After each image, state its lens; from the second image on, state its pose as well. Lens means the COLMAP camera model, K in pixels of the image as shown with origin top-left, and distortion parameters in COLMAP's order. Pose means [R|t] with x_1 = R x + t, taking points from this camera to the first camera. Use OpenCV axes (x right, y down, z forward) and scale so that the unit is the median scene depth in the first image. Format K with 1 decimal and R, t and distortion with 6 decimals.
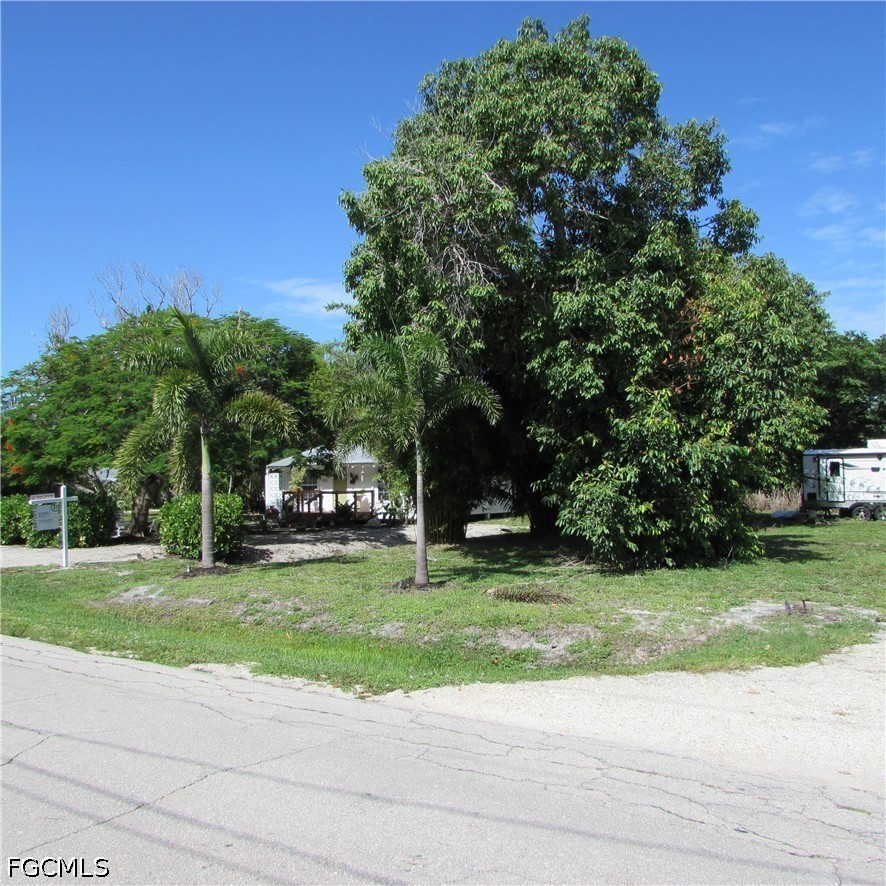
lens RADIAL K [[822.5, 0, 443.0], [0, 822.5, 443.0], [0, 0, 1]] dist [-0.054790, 0.028334]
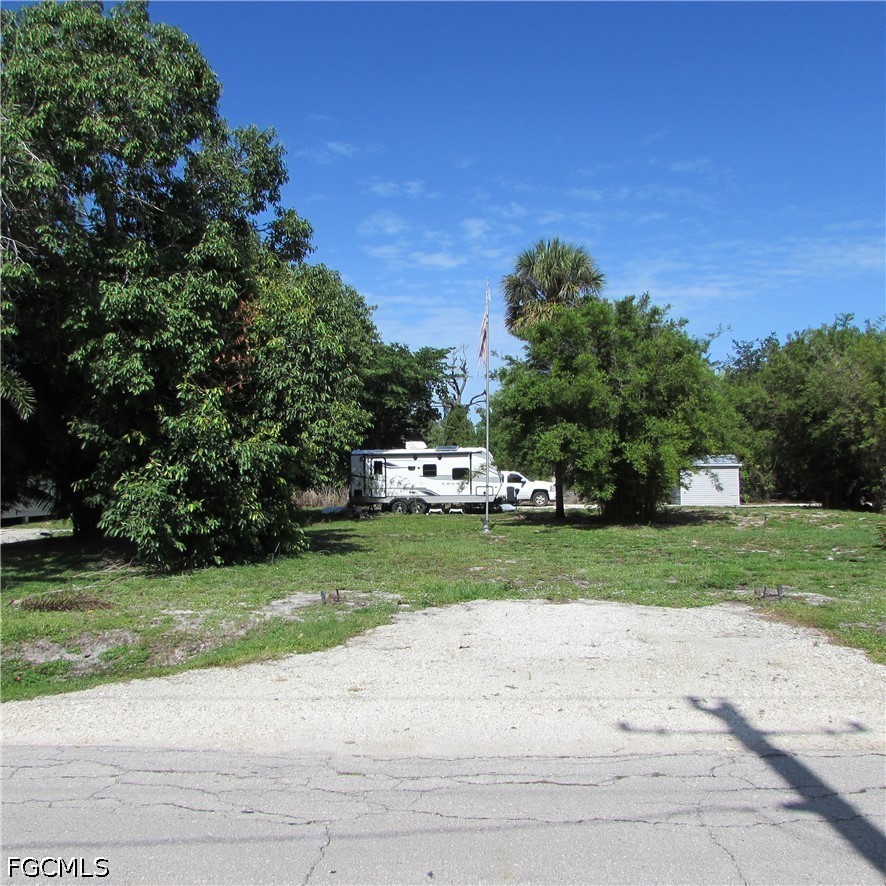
lens RADIAL K [[822.5, 0, 443.0], [0, 822.5, 443.0], [0, 0, 1]] dist [-0.054790, 0.028334]
pose [[0.868451, 0.013875, 0.495581, 0.015443], [-0.014665, 0.999890, -0.002296, -0.000385], [-0.495558, -0.005274, 0.868559, -0.010598]]
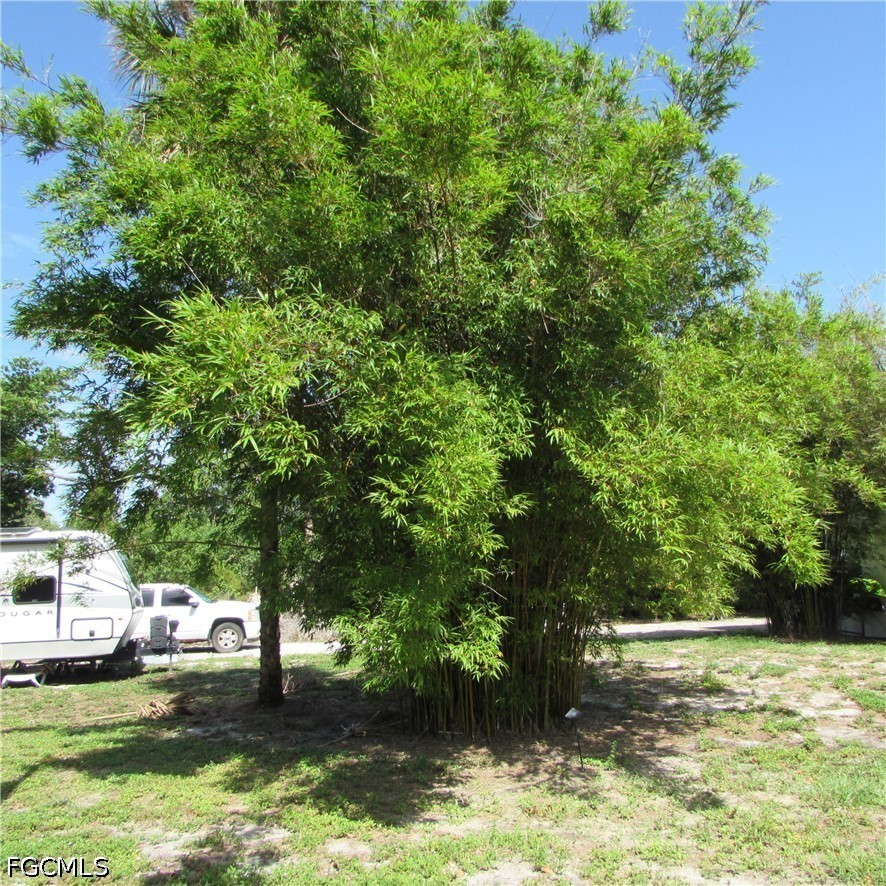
lens RADIAL K [[822.5, 0, 443.0], [0, 822.5, 443.0], [0, 0, 1]] dist [-0.054790, 0.028334]
pose [[0.642245, 0.107967, 0.758857, 0.682350], [0.004838, 0.989439, -0.144868, 0.044071], [-0.766484, 0.096712, 0.634940, 0.857201]]
